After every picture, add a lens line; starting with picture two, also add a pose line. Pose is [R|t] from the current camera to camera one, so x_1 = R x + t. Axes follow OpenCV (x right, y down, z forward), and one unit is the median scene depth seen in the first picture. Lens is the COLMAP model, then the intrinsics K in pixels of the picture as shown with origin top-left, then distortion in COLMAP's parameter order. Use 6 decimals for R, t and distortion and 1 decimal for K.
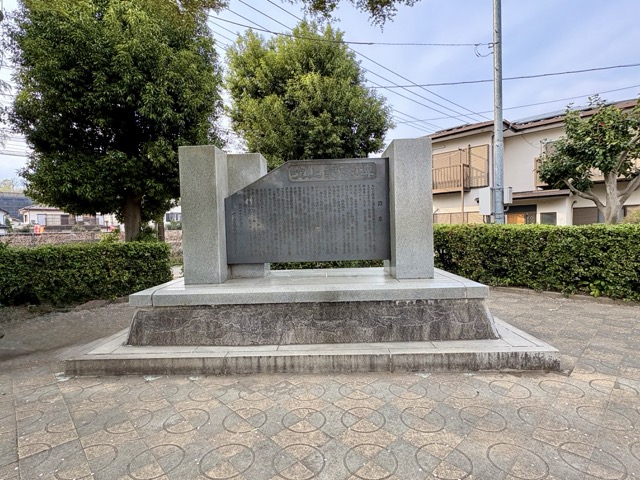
lens RADIAL K [[335.5, 0, 320.3], [0, 335.5, 241.0], [0, 0, 1]] dist [-0.005426, -0.000397]
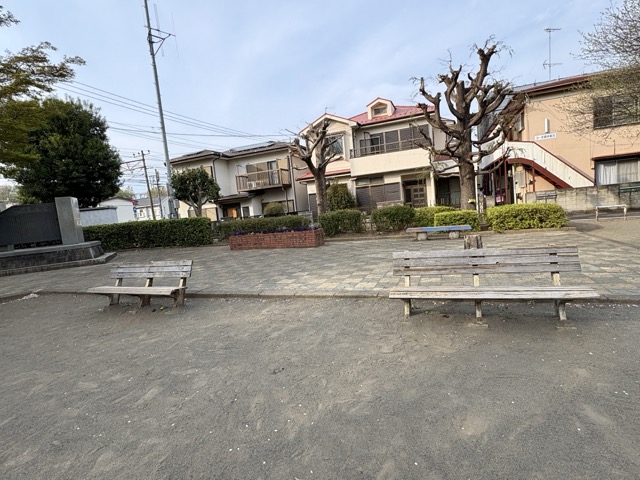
lens RADIAL K [[335.5, 0, 317.3], [0, 335.5, 240.7], [0, 0, 1]] dist [-0.005426, -0.000397]
pose [[0.910750, -0.098896, 0.400942, 0.431208], [0.087356, 0.995067, 0.047013, 0.053850], [-0.403614, -0.007792, 0.914896, -1.008573]]
